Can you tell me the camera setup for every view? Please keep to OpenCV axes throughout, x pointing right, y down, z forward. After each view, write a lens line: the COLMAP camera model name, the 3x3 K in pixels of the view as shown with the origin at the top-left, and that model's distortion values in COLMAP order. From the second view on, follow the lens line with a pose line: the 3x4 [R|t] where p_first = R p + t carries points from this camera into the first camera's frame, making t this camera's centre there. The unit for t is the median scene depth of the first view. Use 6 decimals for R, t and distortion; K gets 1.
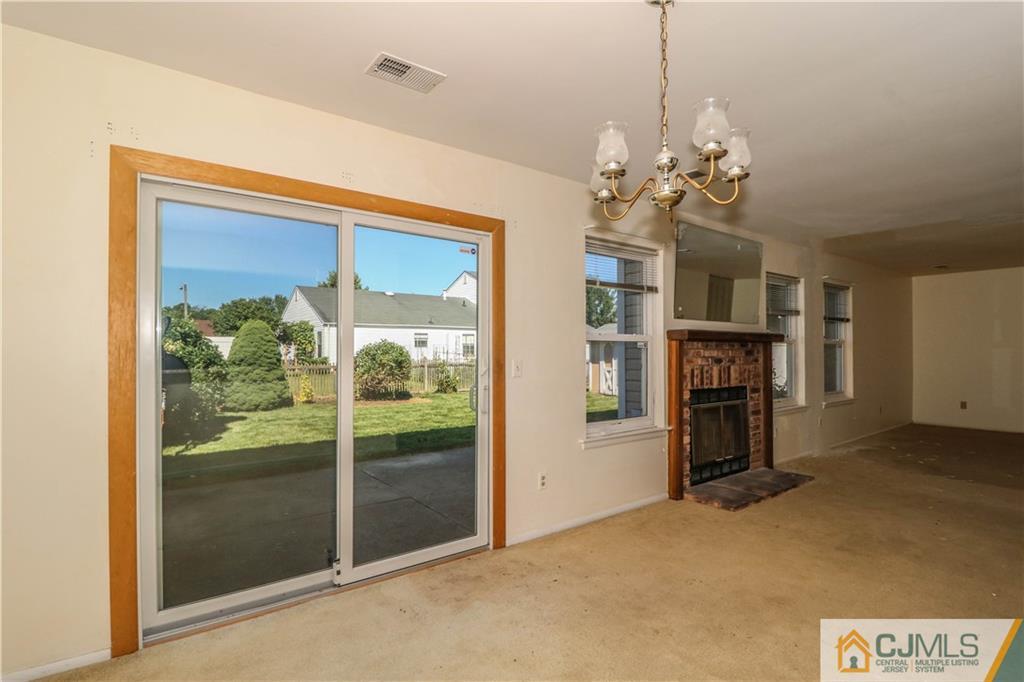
lens RADIAL K [[491.4, 0, 503.9], [0, 491.4, 345.0], [0, 0, 1]] dist [-0.016461, -0.004784]
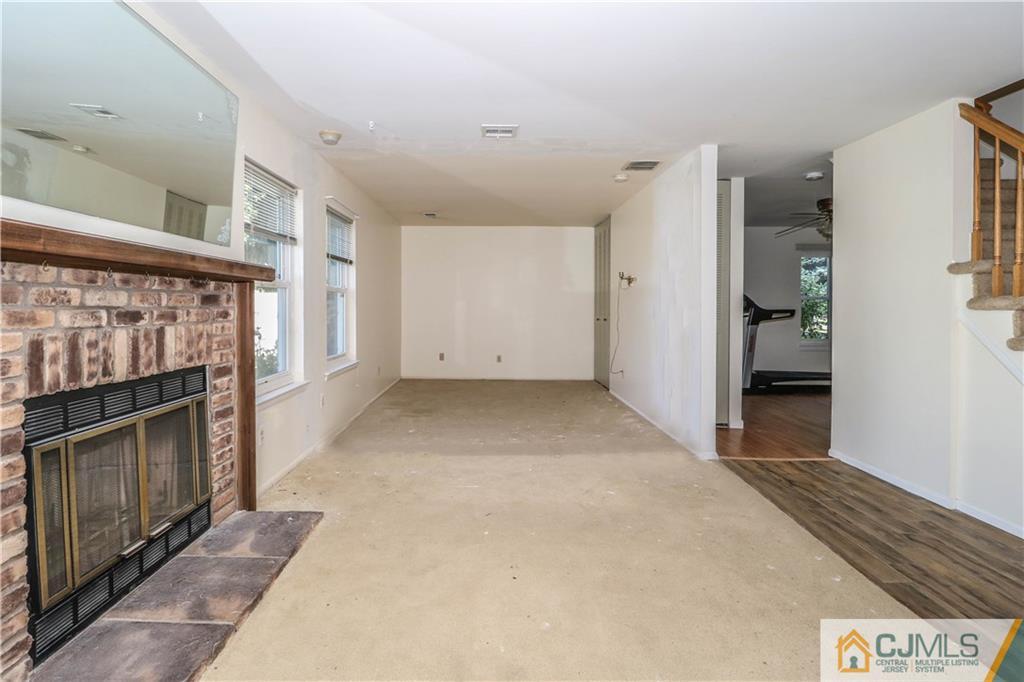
lens RADIAL K [[491.4, 0, 485.4], [0, 491.4, 305.2], [0, 0, 1]] dist [-0.016461, -0.004784]
pose [[0.594730, 0.001716, 0.803924, 0.272172], [-0.008412, 0.999956, 0.004089, 0.017497], [-0.803882, -0.009195, 0.594718, 0.482909]]
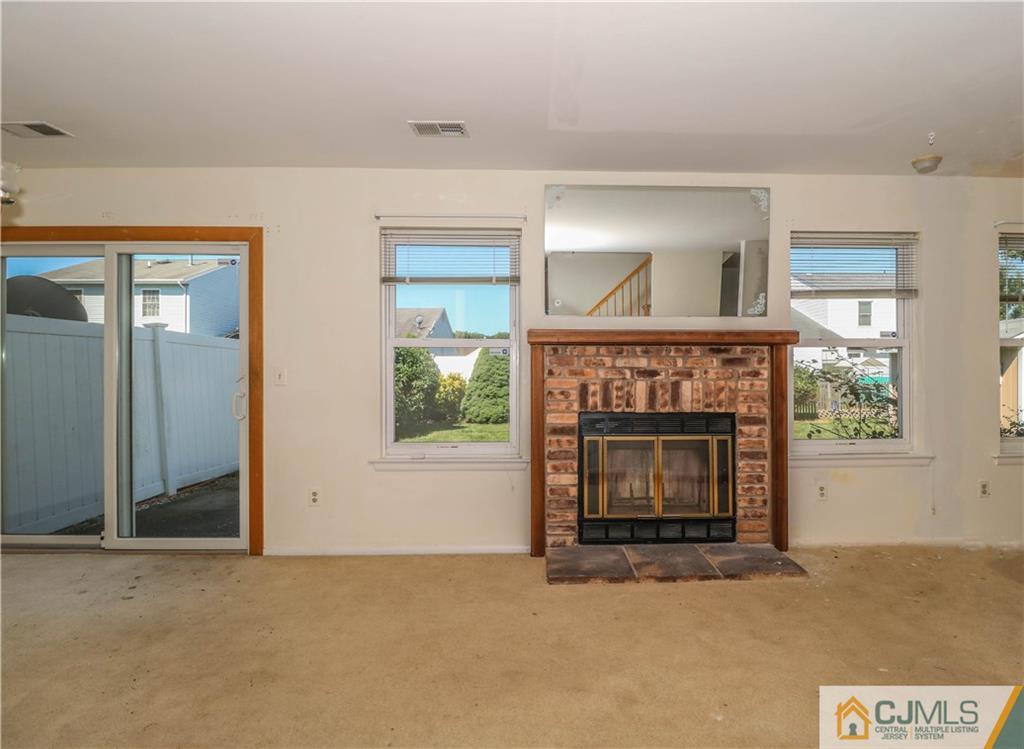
lens RADIAL K [[525.7, 0, 549.6], [0, 525.7, 367.7], [0, 0, 1]] dist [-0.012329, -0.003594]
pose [[0.827530, -0.003040, -0.561413, 0.715794], [0.006034, 0.999976, 0.003479, 0.020329], [0.561389, -0.006267, 0.827529, 0.298114]]
